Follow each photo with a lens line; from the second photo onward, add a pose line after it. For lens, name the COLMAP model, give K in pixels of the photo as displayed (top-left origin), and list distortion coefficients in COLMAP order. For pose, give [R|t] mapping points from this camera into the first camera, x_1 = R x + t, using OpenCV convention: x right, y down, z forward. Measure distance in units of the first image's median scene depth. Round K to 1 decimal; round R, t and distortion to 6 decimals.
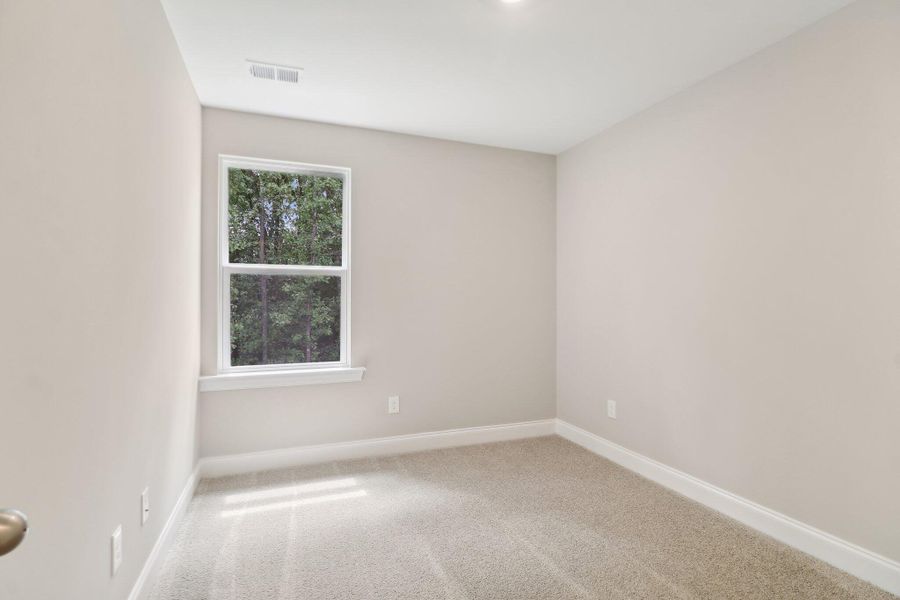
lens RADIAL K [[482.6, 0, 445.4], [0, 482.6, 308.4], [0, 0, 1]] dist [0.042785, 0.000130]
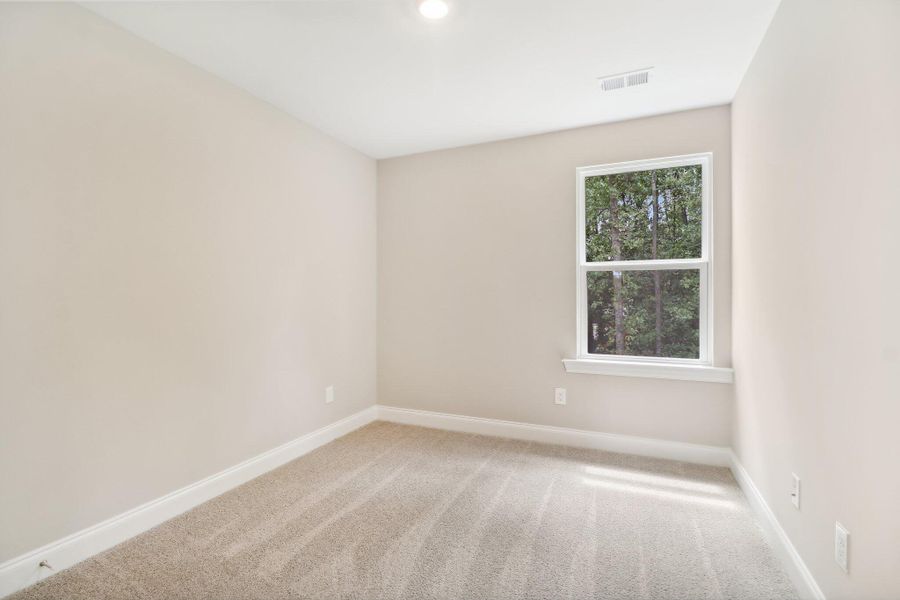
lens RADIAL K [[452.3, 0, 444.6], [0, 452.3, 307.2], [0, 0, 1]] dist [-0.007498, -0.001006]
pose [[0.681546, 0.014999, -0.731622, 0.099860], [-0.007363, 0.999880, 0.013640, 0.000188], [0.731738, -0.003909, 0.681575, 0.042486]]
